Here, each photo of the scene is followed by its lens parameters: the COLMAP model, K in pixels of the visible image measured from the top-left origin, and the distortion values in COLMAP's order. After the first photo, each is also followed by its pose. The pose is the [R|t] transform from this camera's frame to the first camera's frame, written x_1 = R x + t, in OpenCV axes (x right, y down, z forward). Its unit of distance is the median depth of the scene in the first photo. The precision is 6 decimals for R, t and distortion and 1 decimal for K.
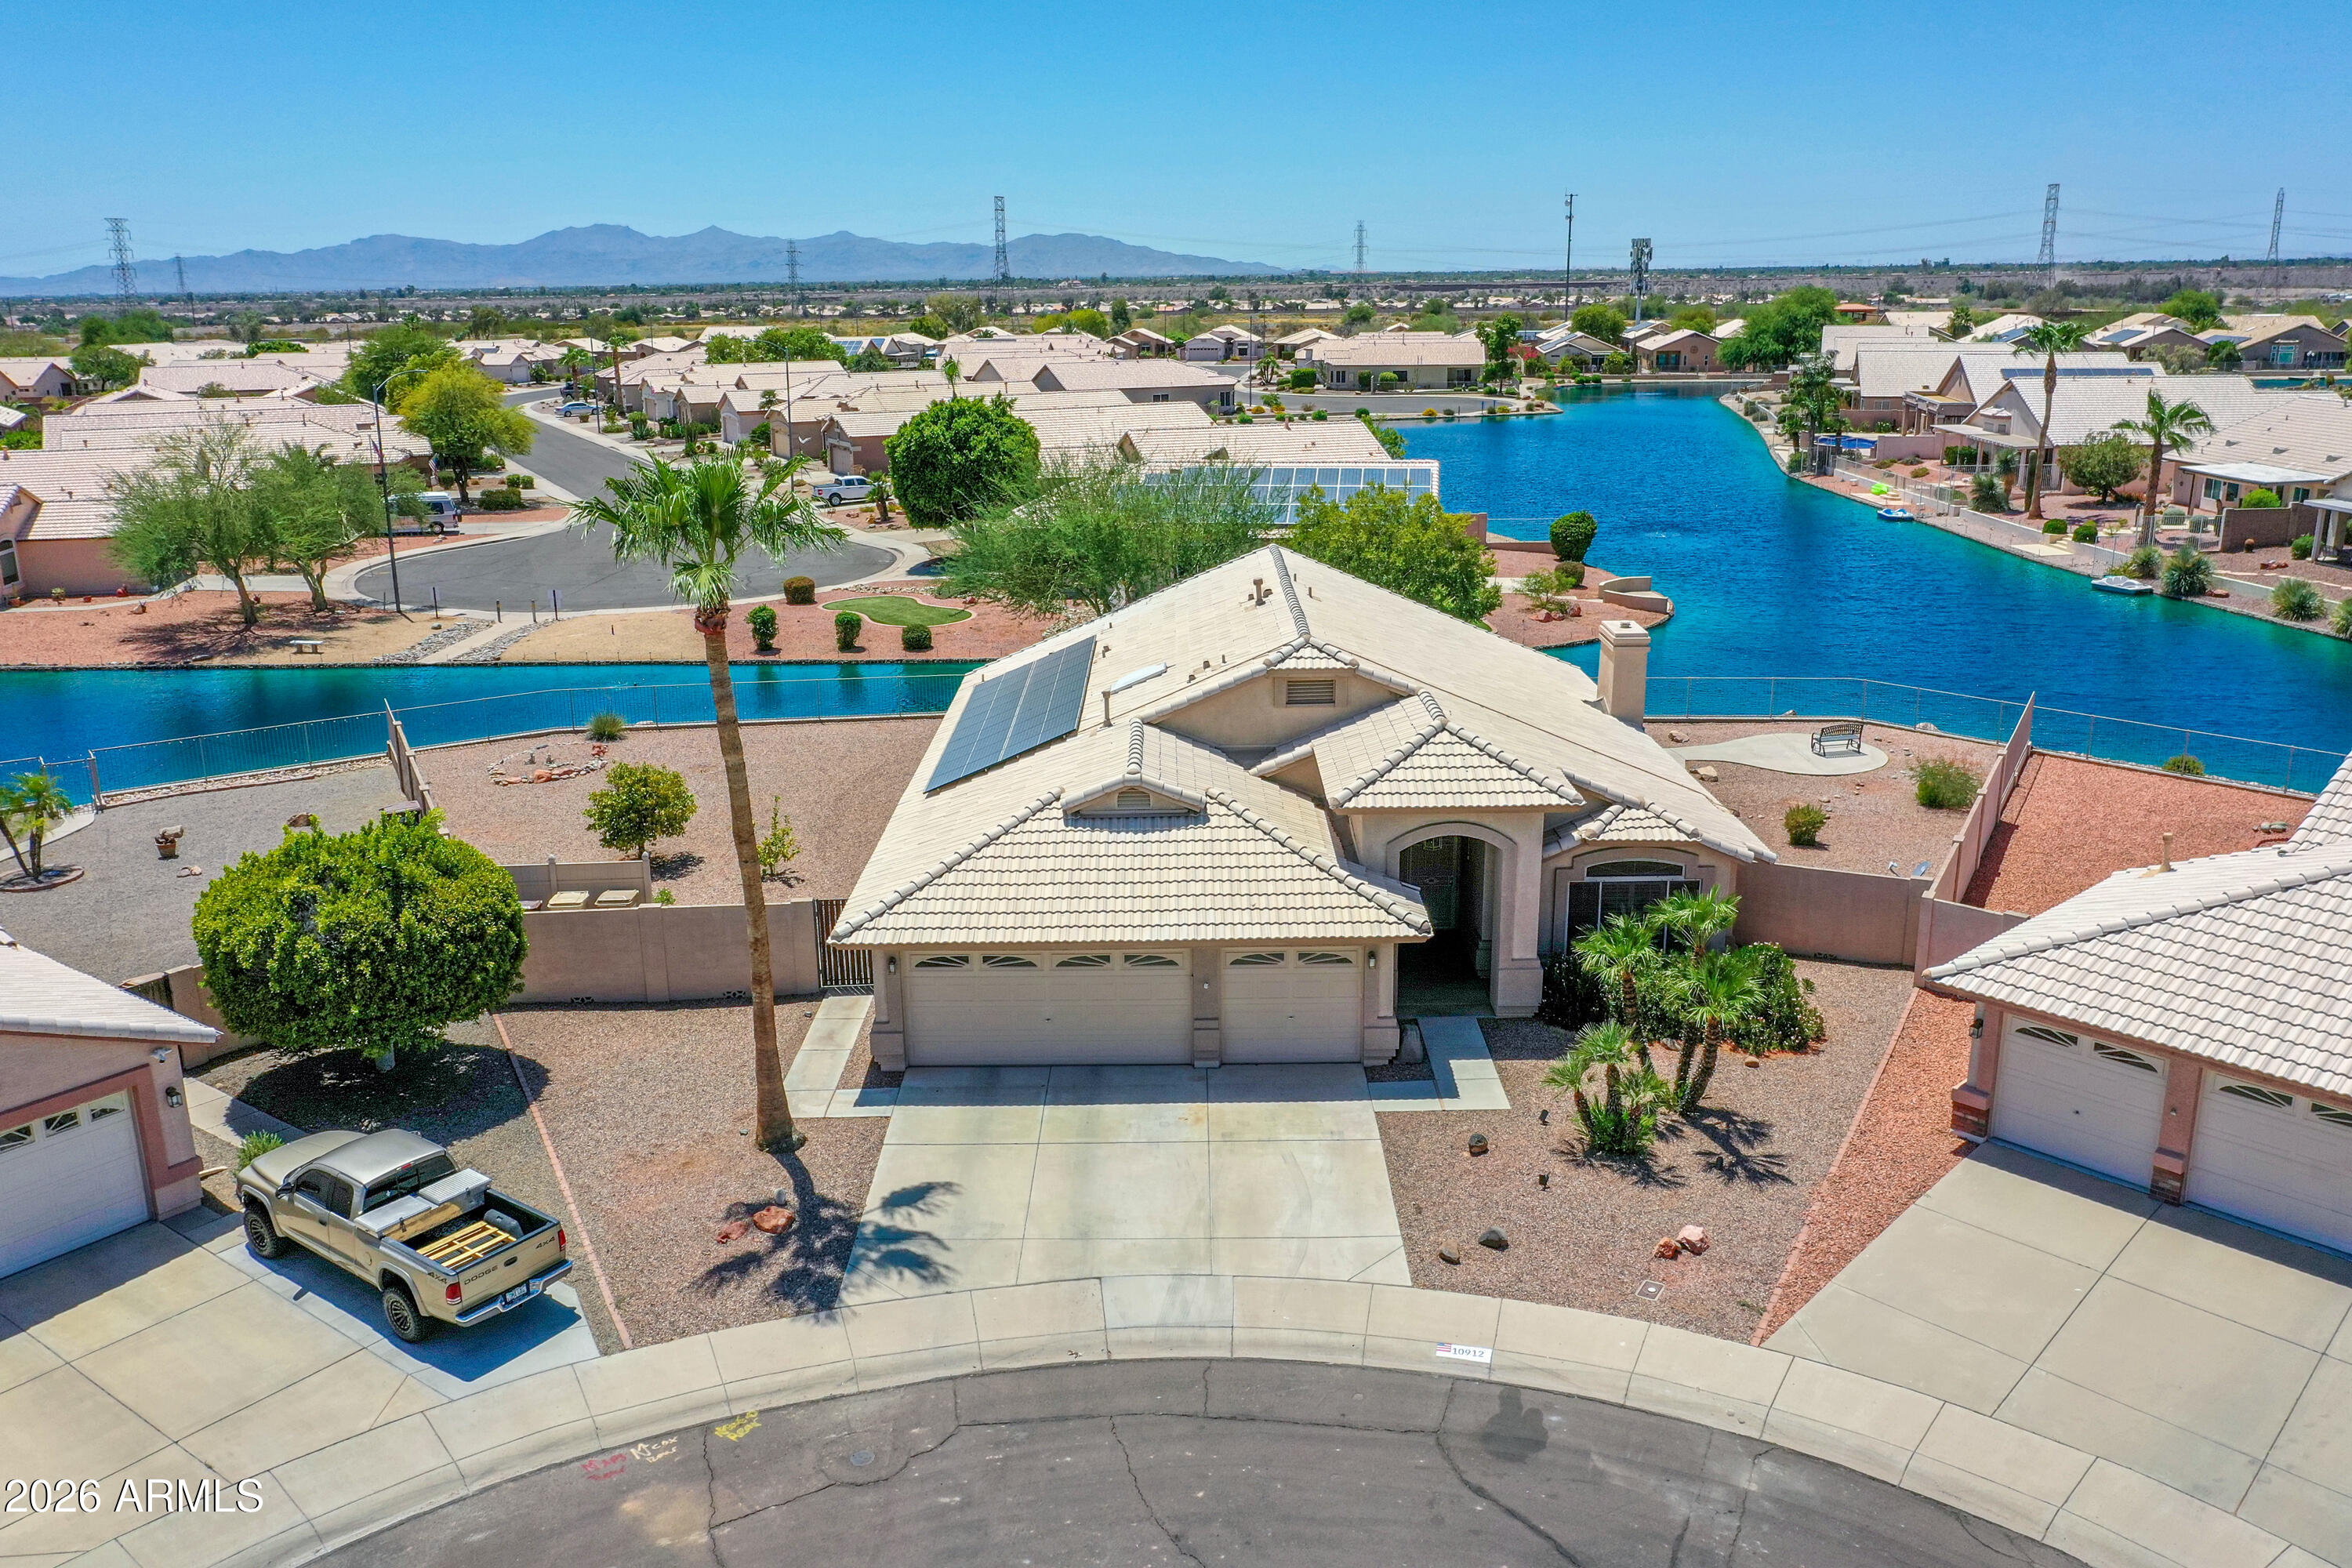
lens RADIAL K [[1831.7, 0, 1168.9], [0, 1831.7, 777.2], [0, 0, 1]] dist [-0.019689, 0.009856]
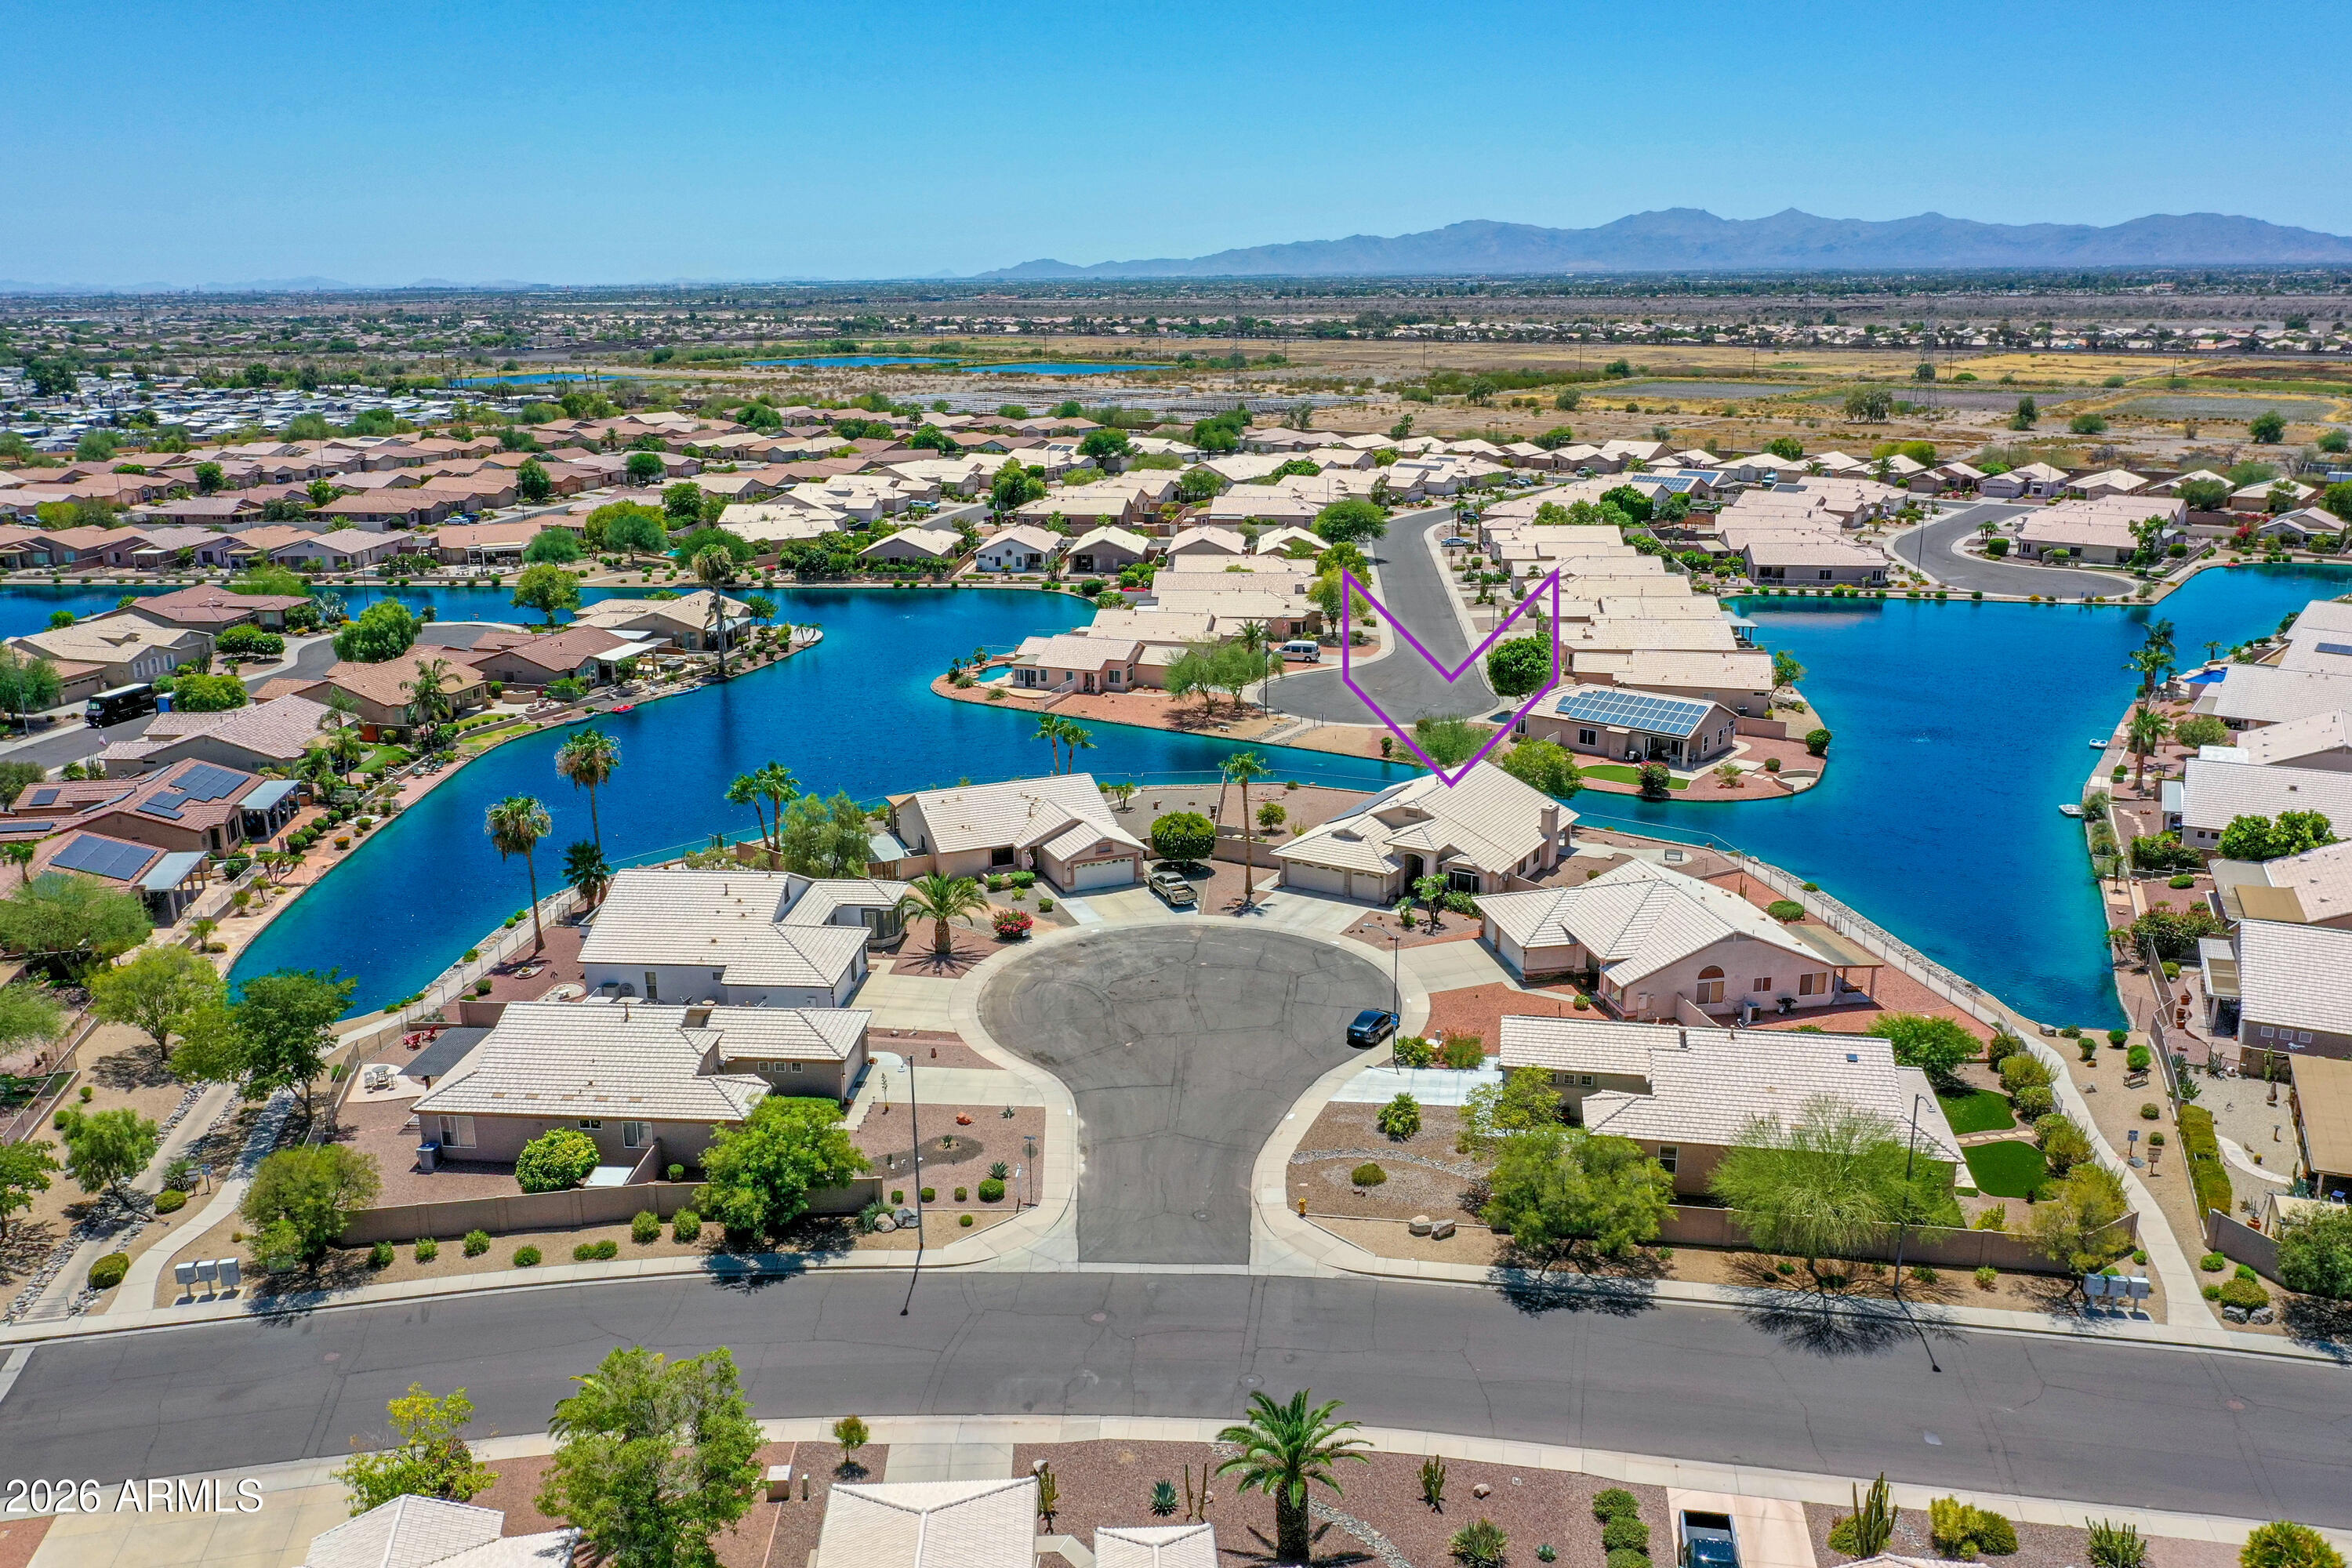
lens RADIAL K [[1831.7, 0, 1170.8], [0, 1831.7, 784.7], [0, 0, 1]] dist [-0.019689, 0.009856]
pose [[0.852685, 0.142878, -0.502507, 1.698642], [-0.136047, 0.989416, 0.050467, -0.250675], [0.504400, 0.025332, 0.863099, -2.783001]]
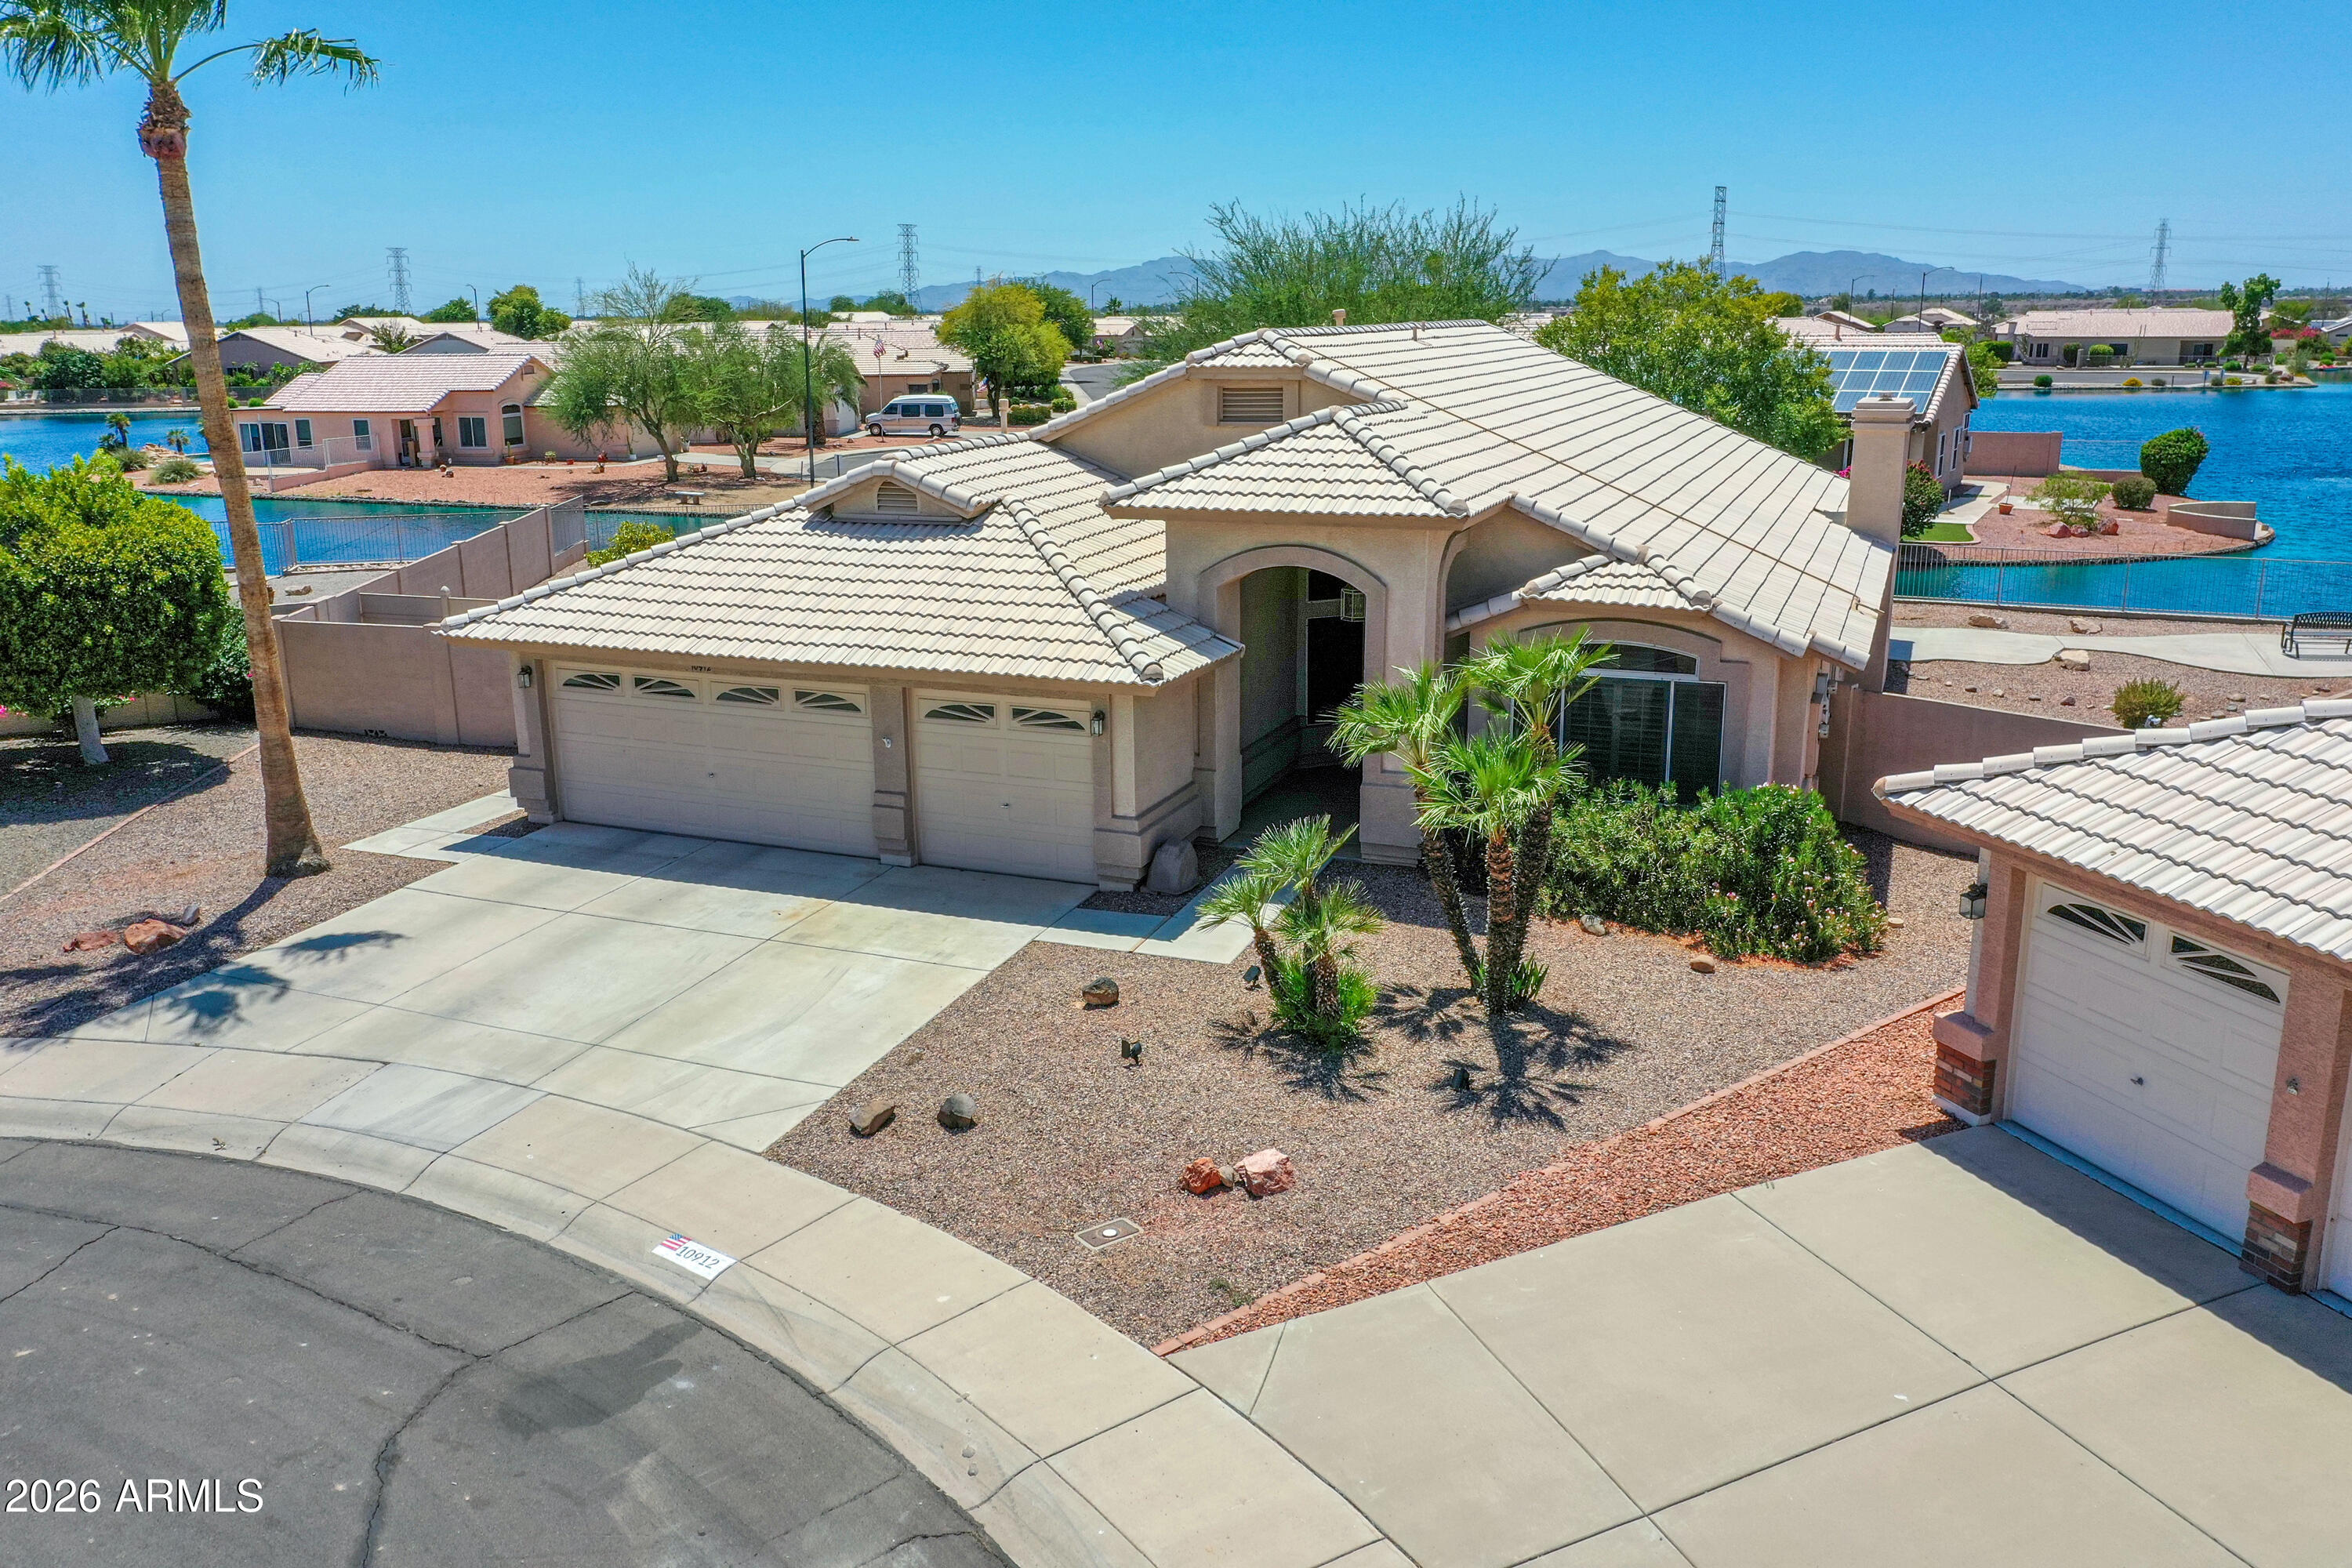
lens RADIAL K [[1831.7, 0, 1168.3], [0, 1831.7, 777.3], [0, 0, 1]] dist [-0.019689, 0.009856]
pose [[0.923569, 0.096275, -0.371150, 0.352447], [-0.099951, 0.994948, 0.009368, 0.101614], [0.370177, 0.028444, 0.928526, 0.363768]]
